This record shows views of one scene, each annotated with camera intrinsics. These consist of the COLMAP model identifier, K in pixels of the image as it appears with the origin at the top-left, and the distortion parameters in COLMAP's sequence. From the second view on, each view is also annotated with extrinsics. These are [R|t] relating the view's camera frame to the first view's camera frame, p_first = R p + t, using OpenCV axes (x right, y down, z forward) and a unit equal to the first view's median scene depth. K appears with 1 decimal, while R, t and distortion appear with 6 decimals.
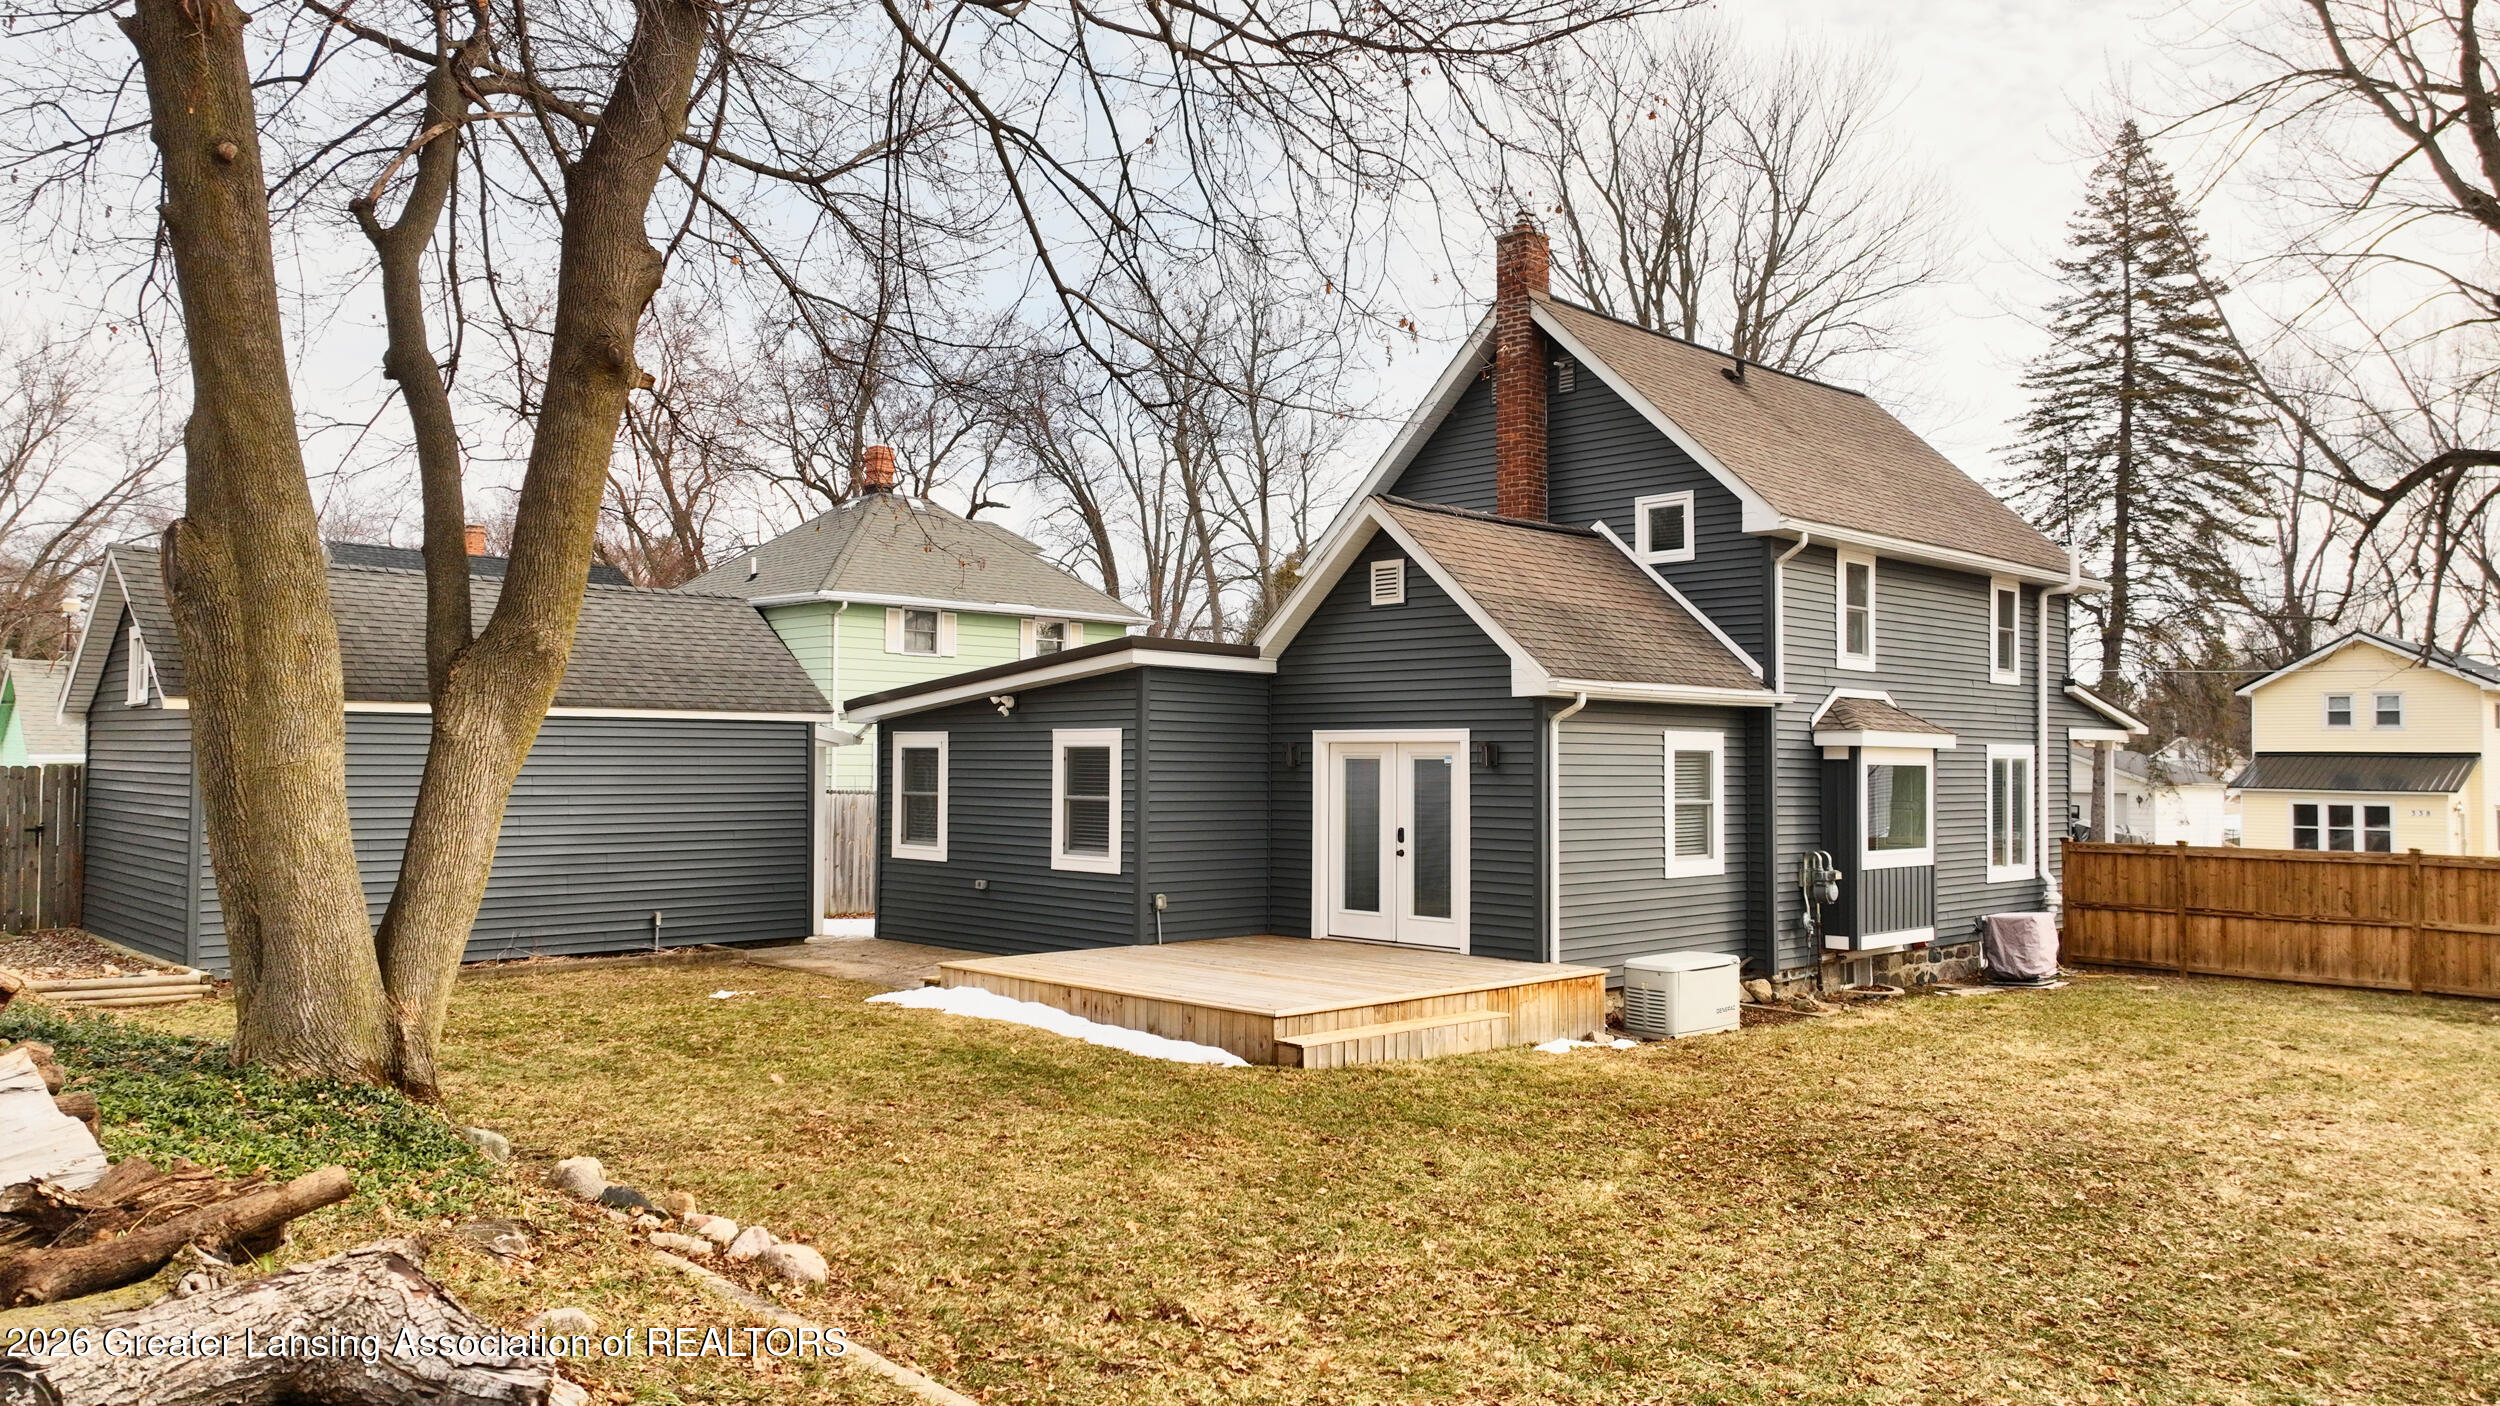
lens RADIAL K [[1779.1, 0, 1241.9], [0, 1779.1, 691.5], [0, 0, 1]] dist [0.035067, 0.002429]
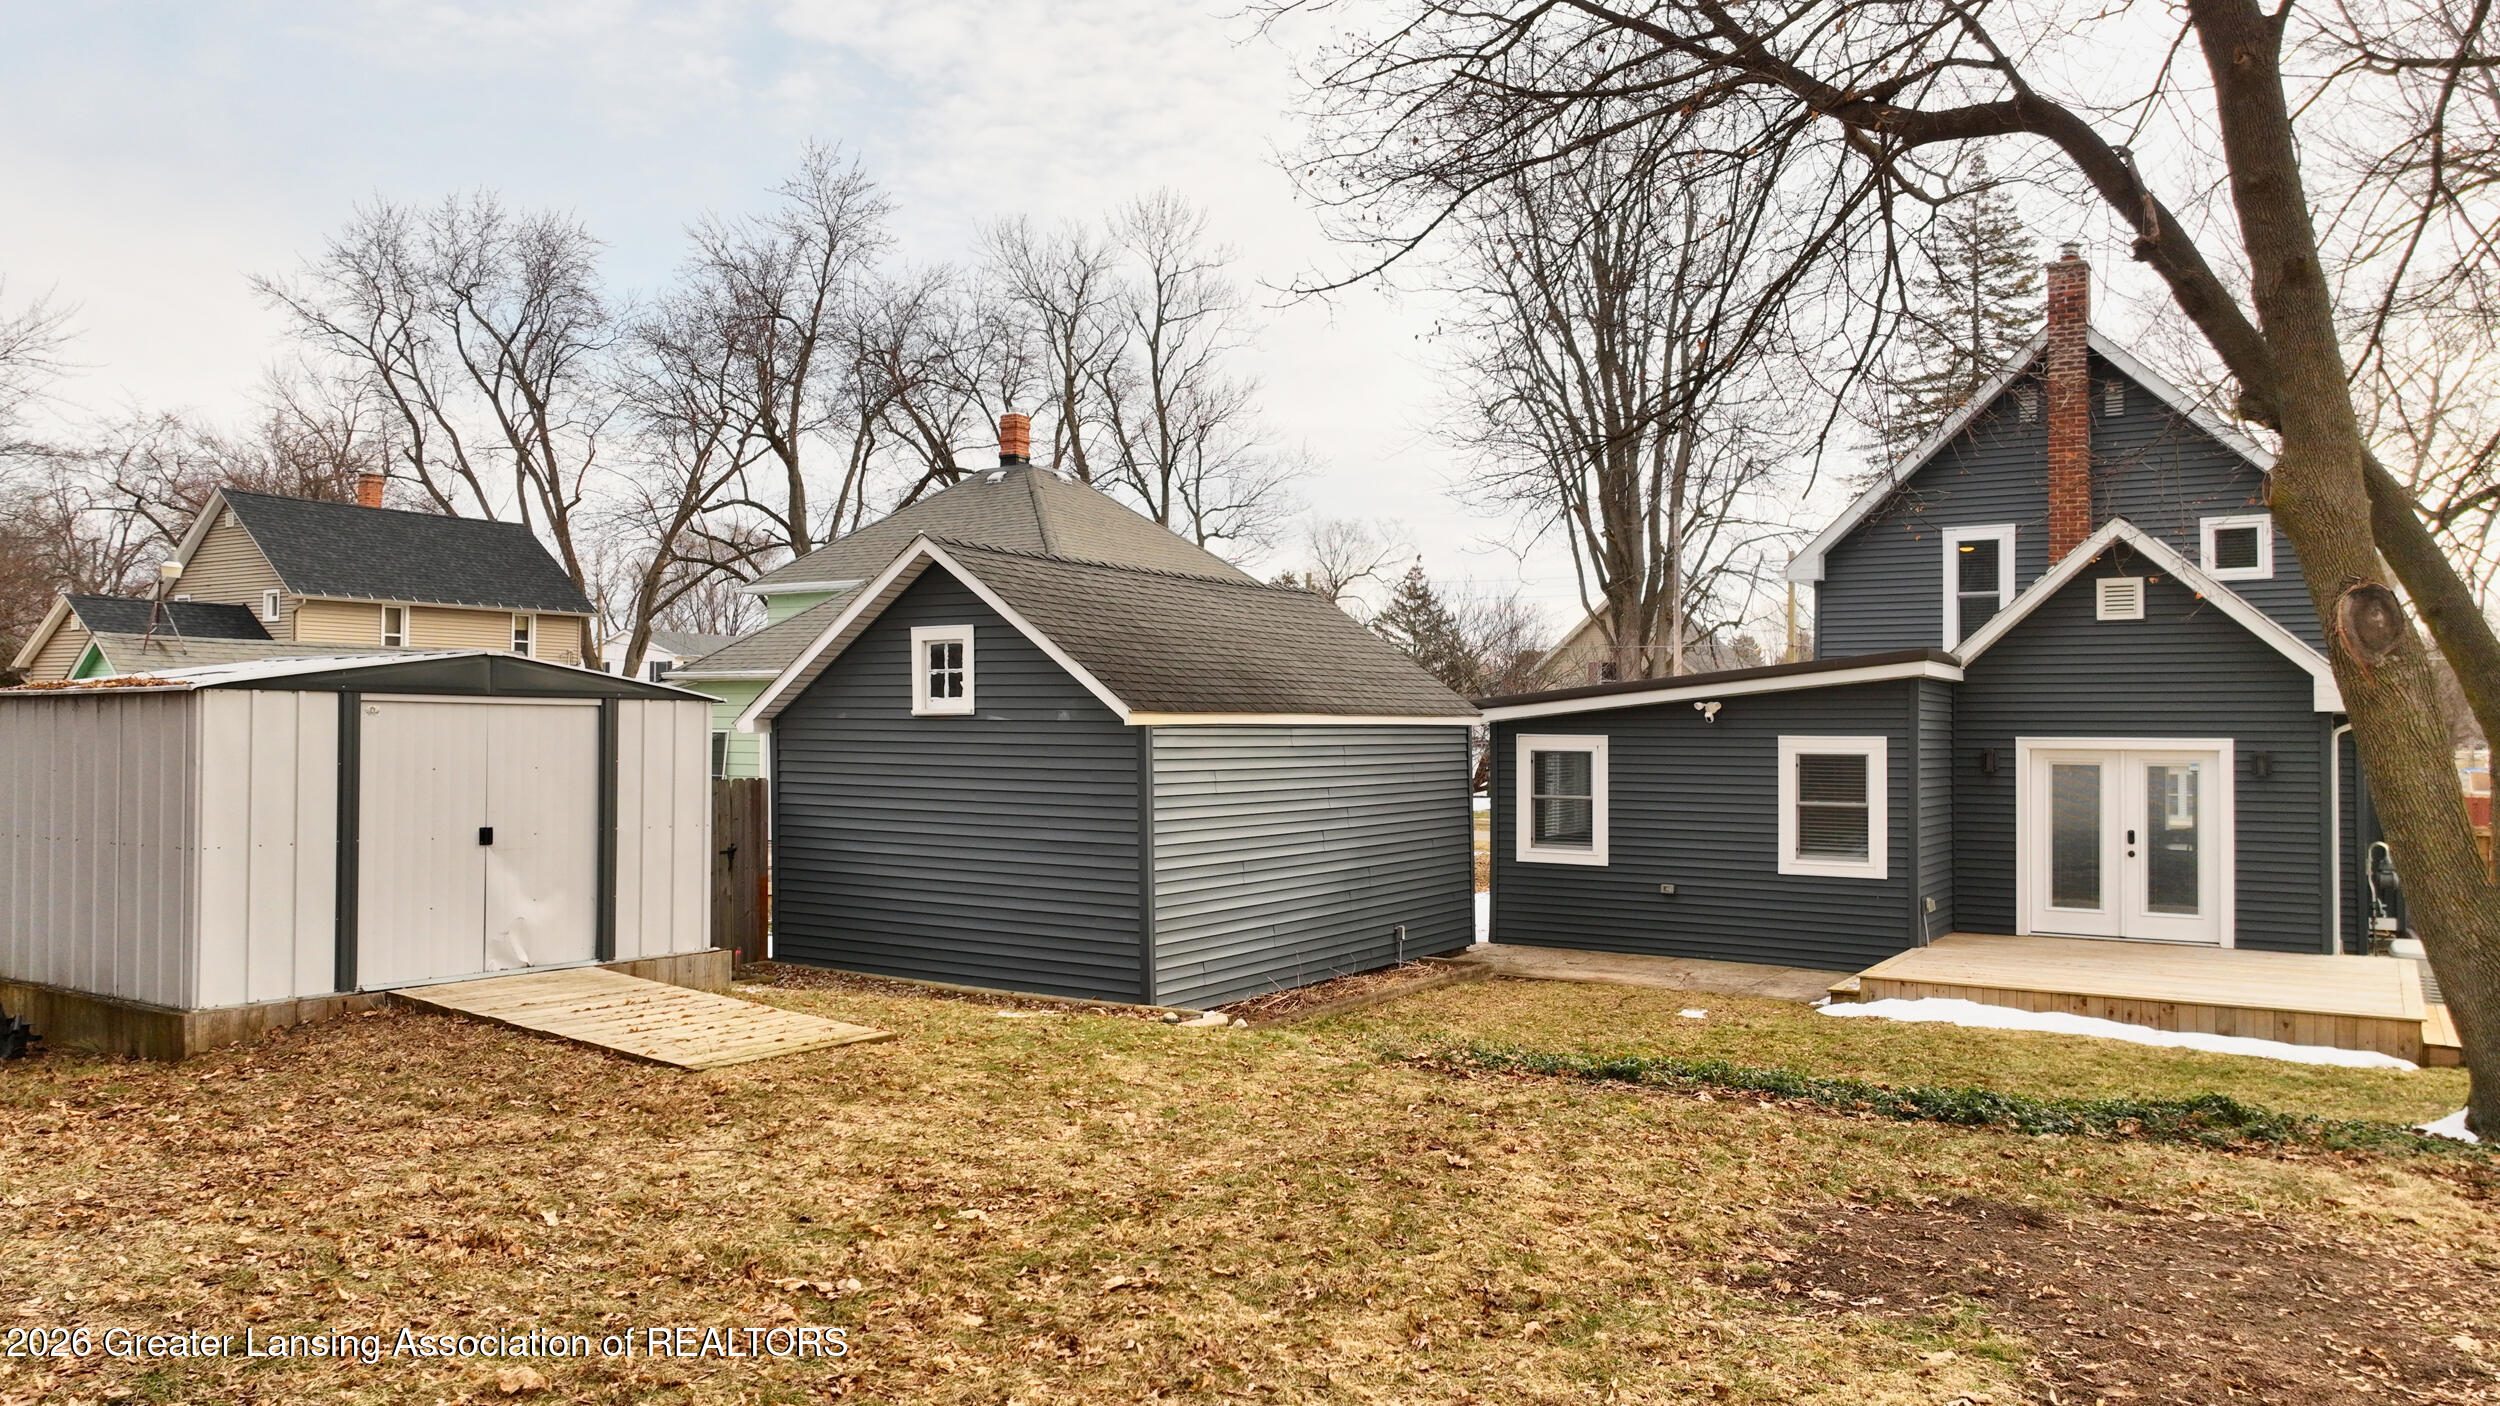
lens RADIAL K [[1777.5, 0, 1254.7], [0, 1777.5, 717.3], [0, 0, 1]] dist [-0.045010, 0.000316]
pose [[0.977464, 0.000804, 0.211102, -0.613687], [-0.008306, 0.999365, 0.034650, -0.021905], [-0.210940, -0.035622, 0.976850, 0.082021]]
